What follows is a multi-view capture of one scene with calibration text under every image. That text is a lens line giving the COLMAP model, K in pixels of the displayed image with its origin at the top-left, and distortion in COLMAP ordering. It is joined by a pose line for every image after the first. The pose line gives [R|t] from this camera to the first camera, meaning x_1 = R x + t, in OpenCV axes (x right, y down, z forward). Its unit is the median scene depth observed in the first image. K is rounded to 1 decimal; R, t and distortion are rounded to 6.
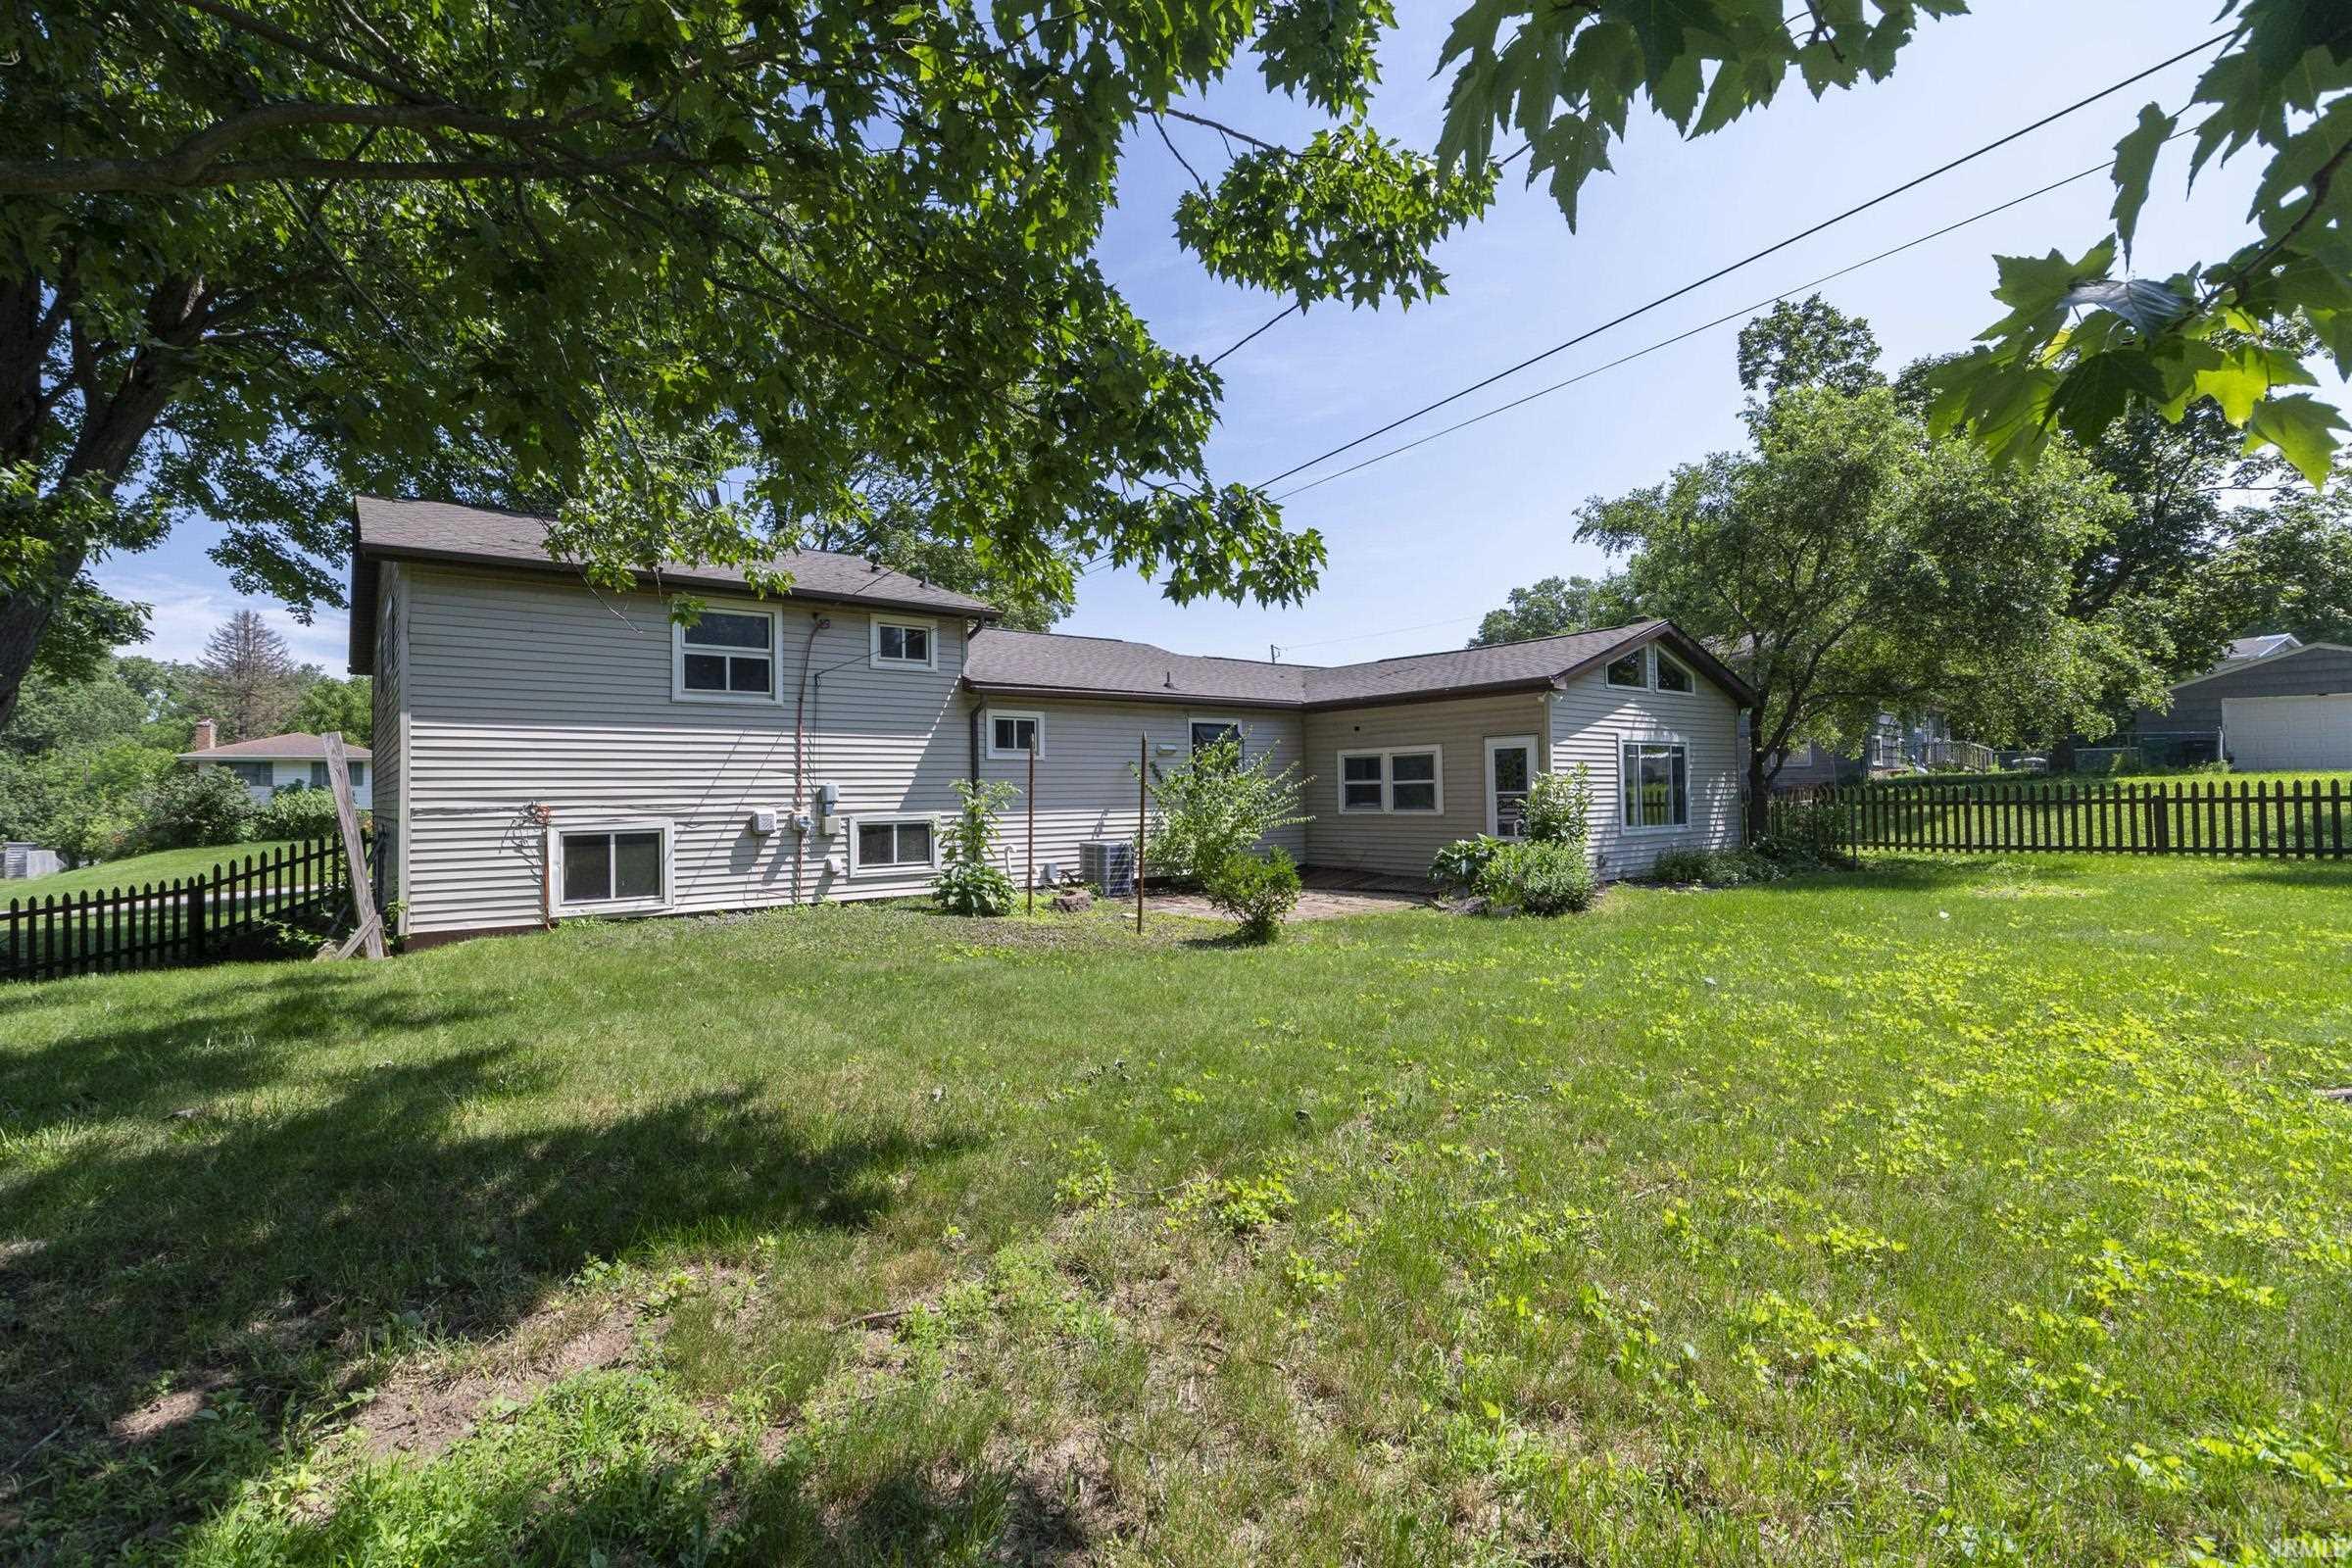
lens RADIAL K [[1018.4, 0, 1175.2], [0, 1018.4, 786.5], [0, 0, 1]] dist [-0.004191, 0.002436]
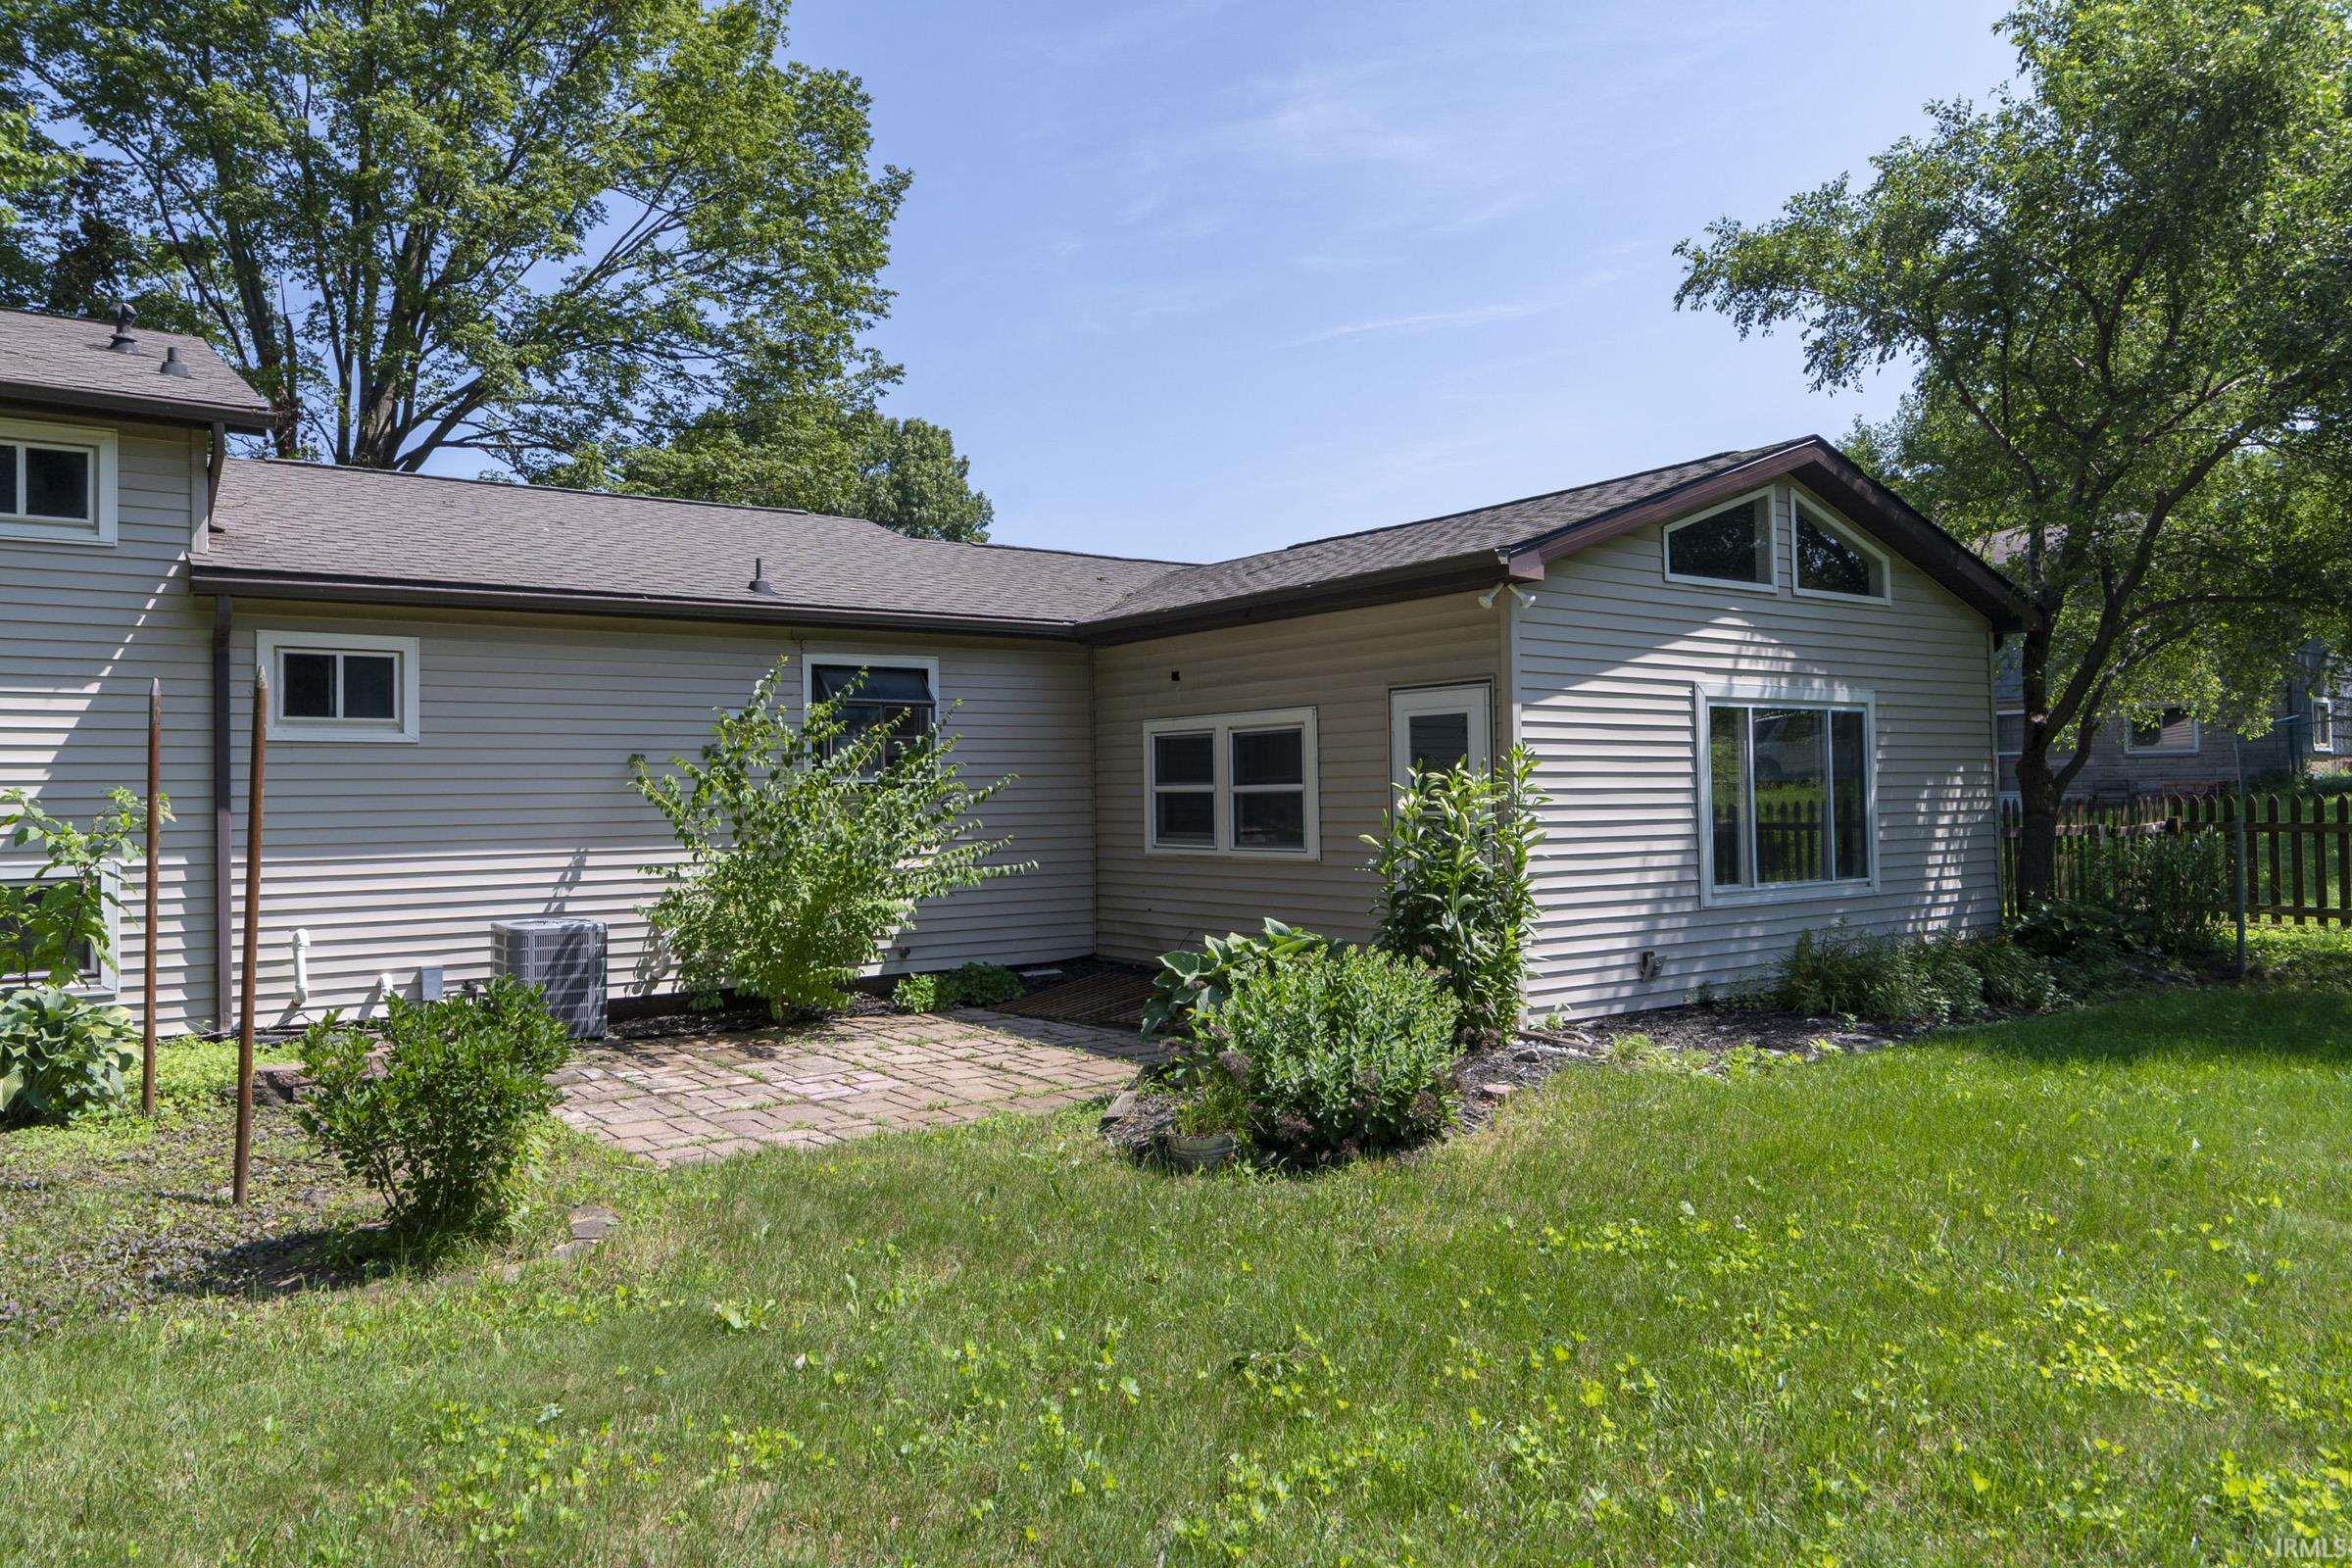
lens RADIAL K [[1538.7, 0, 1175.8], [0, 1538.7, 783.2], [0, 0, 1]] dist [0.001244, 0.002523]
pose [[0.999136, -0.000095, -0.041552, 0.218701], [0.000057, 1.000000, -0.000909, -0.006048], [0.041552, 0.000906, 0.999136, 0.286389]]
